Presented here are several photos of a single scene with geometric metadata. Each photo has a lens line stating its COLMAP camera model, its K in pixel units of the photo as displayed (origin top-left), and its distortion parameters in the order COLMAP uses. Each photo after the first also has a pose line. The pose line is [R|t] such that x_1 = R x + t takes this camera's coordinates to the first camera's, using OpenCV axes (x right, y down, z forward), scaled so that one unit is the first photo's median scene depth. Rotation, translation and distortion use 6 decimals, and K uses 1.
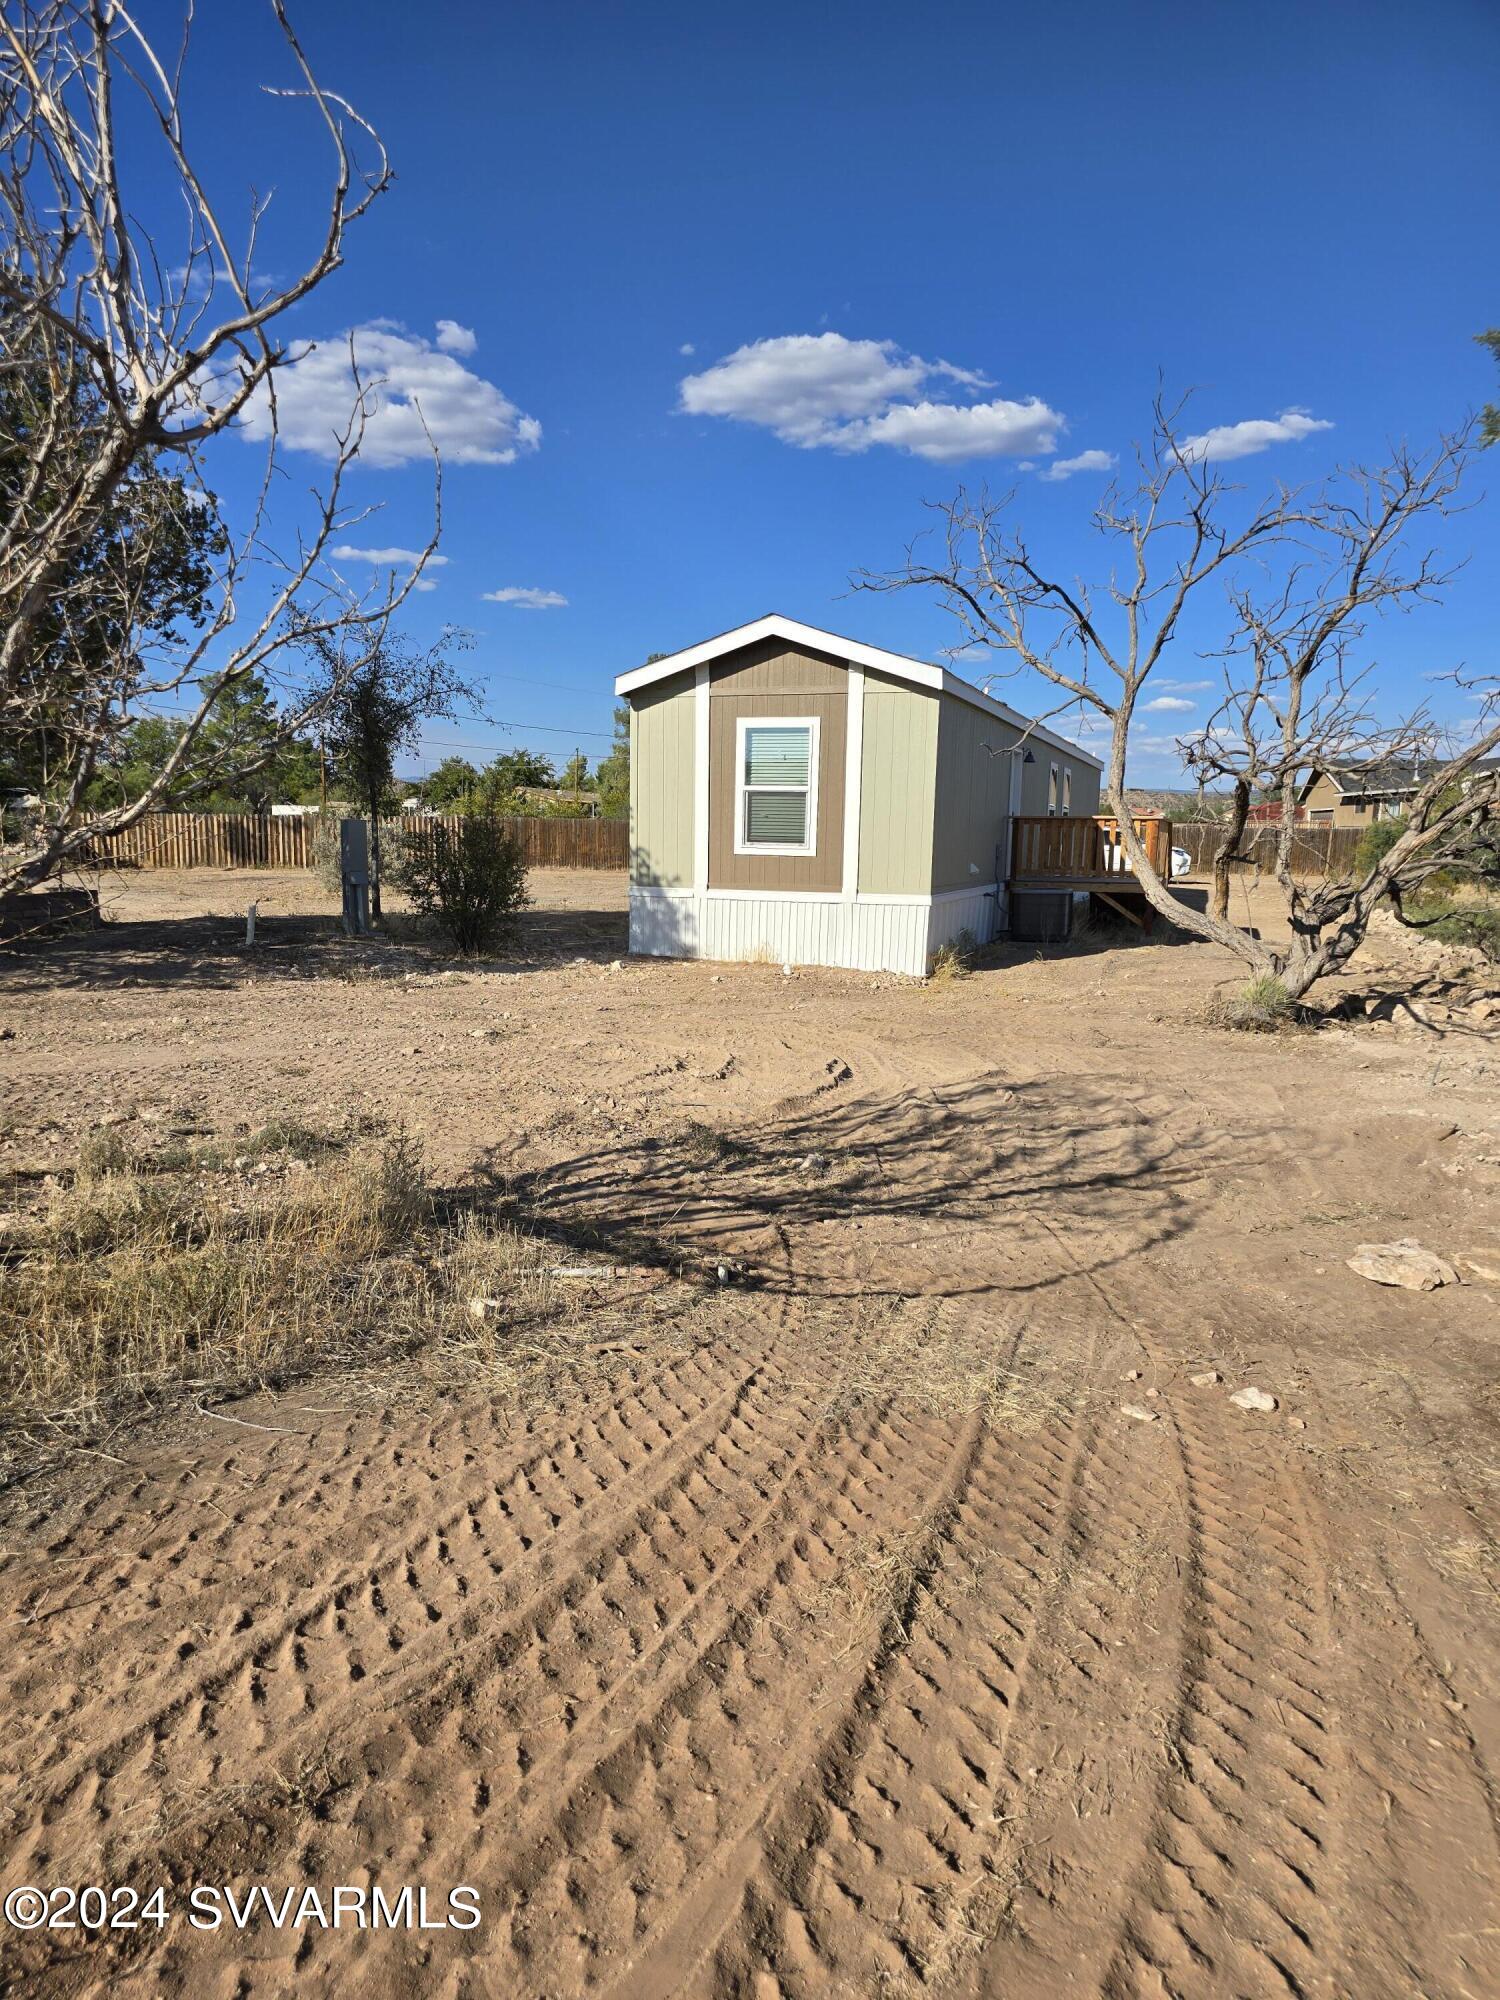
lens RADIAL K [[1363.8, 0, 746.0], [0, 1363.8, 1003.8], [0, 0, 1]] dist [0.069915, -0.041763]
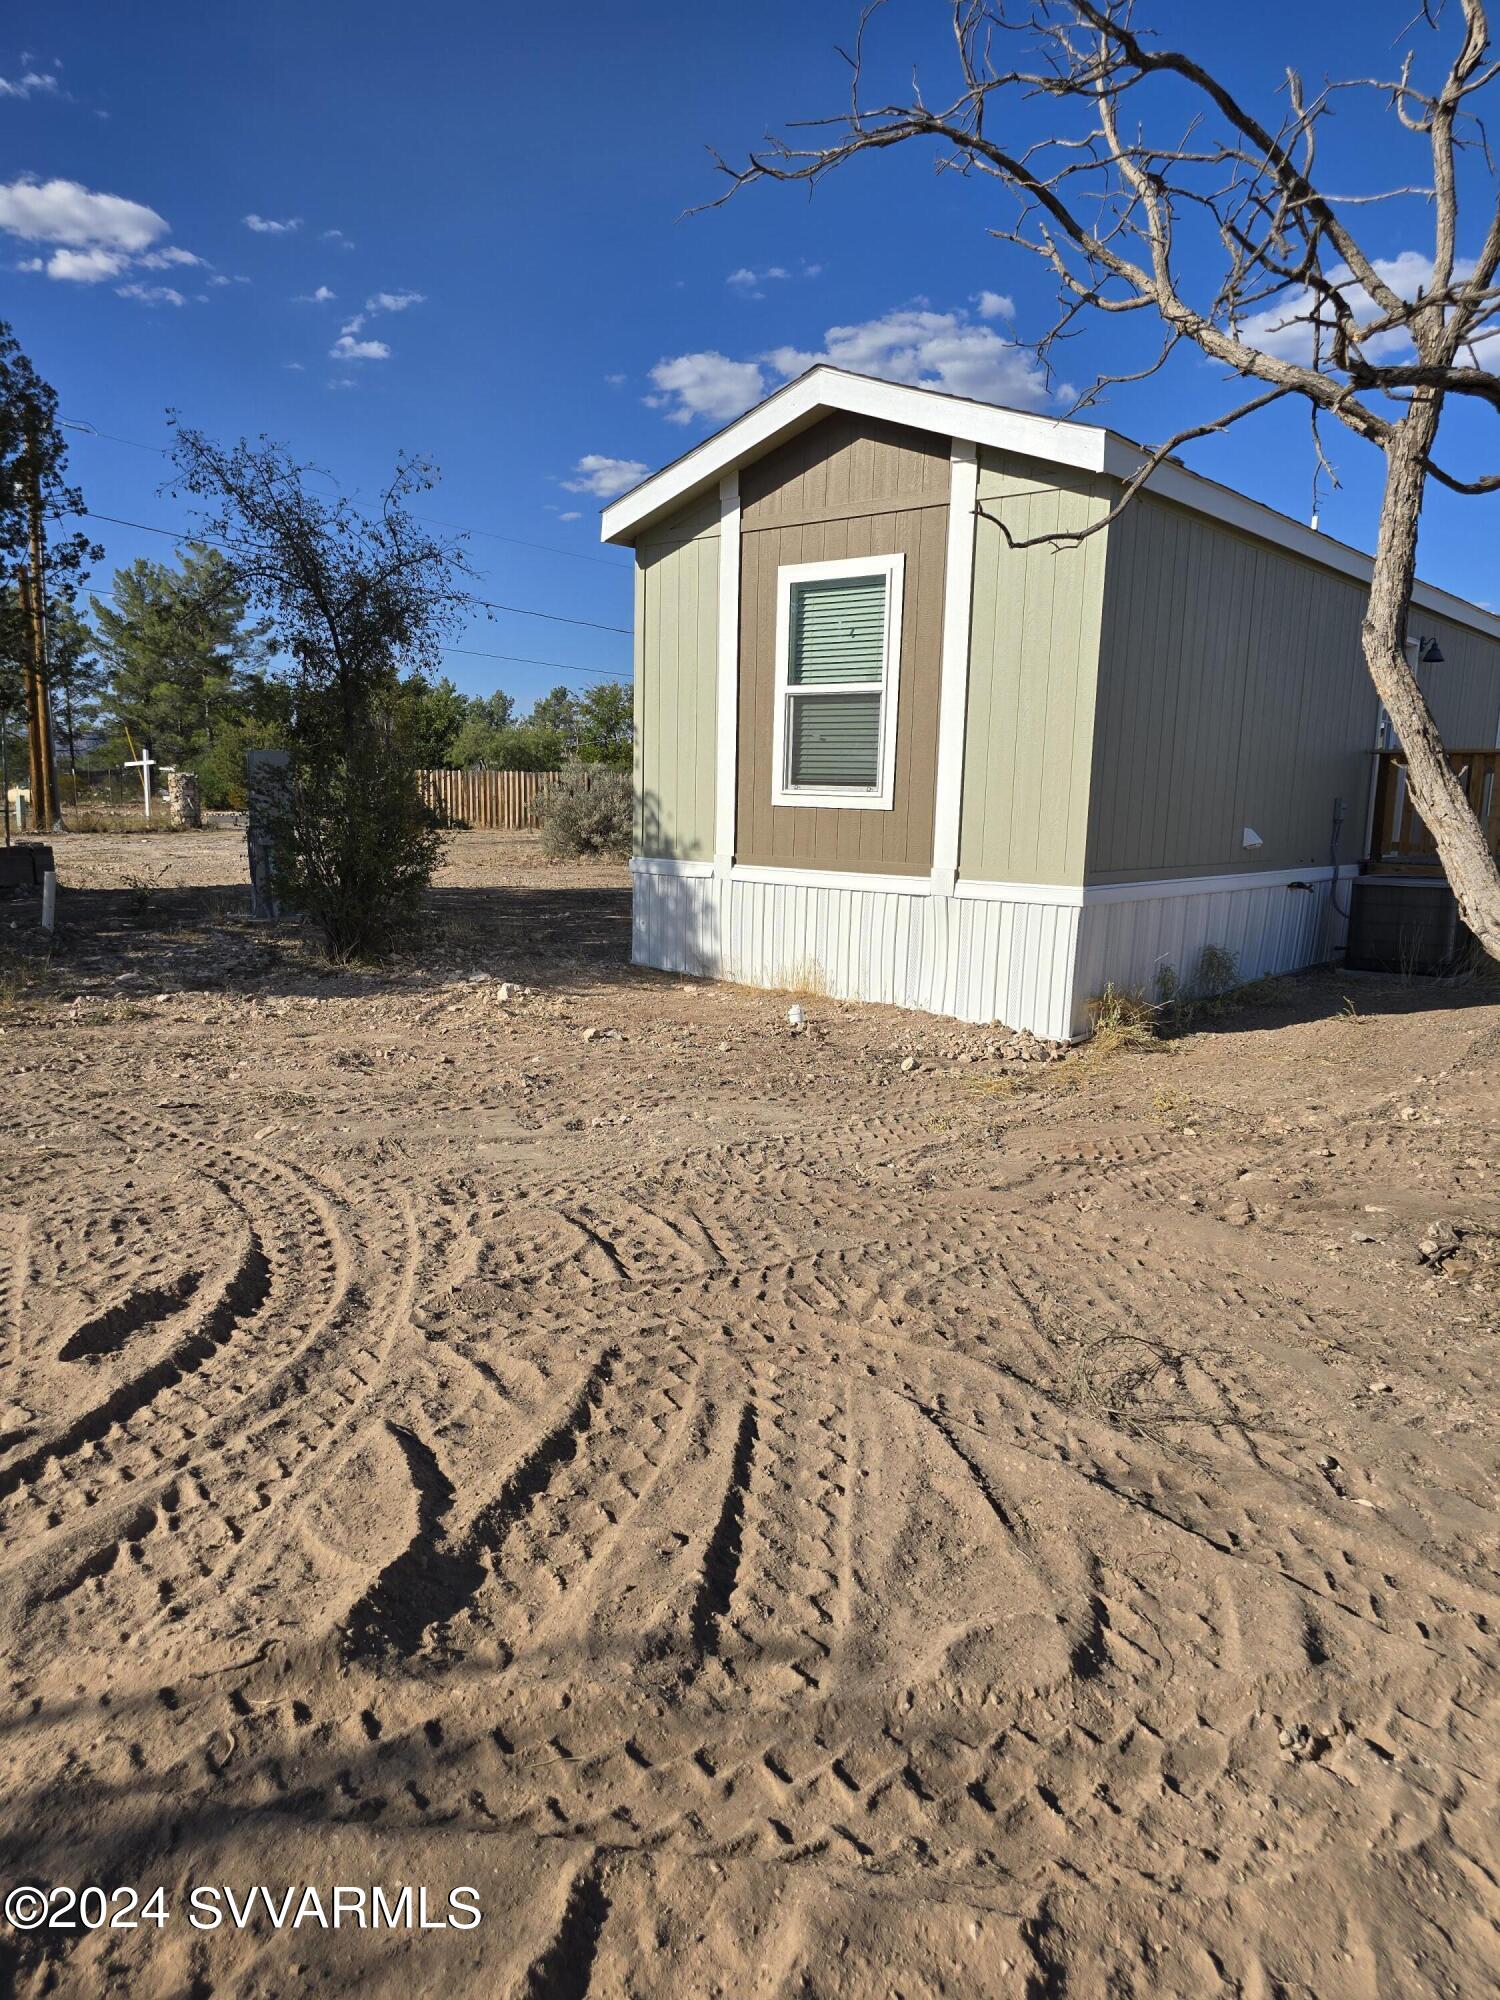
lens RADIAL K [[1363.8, 0, 750.3], [0, 1363.8, 990.1], [0, 0, 1]] dist [0.069915, -0.041763]
pose [[0.934180, 0.062630, -0.351261, 0.195012], [-0.059888, 0.998030, 0.018677, -0.041288], [0.351739, 0.003589, 0.936091, 0.453659]]
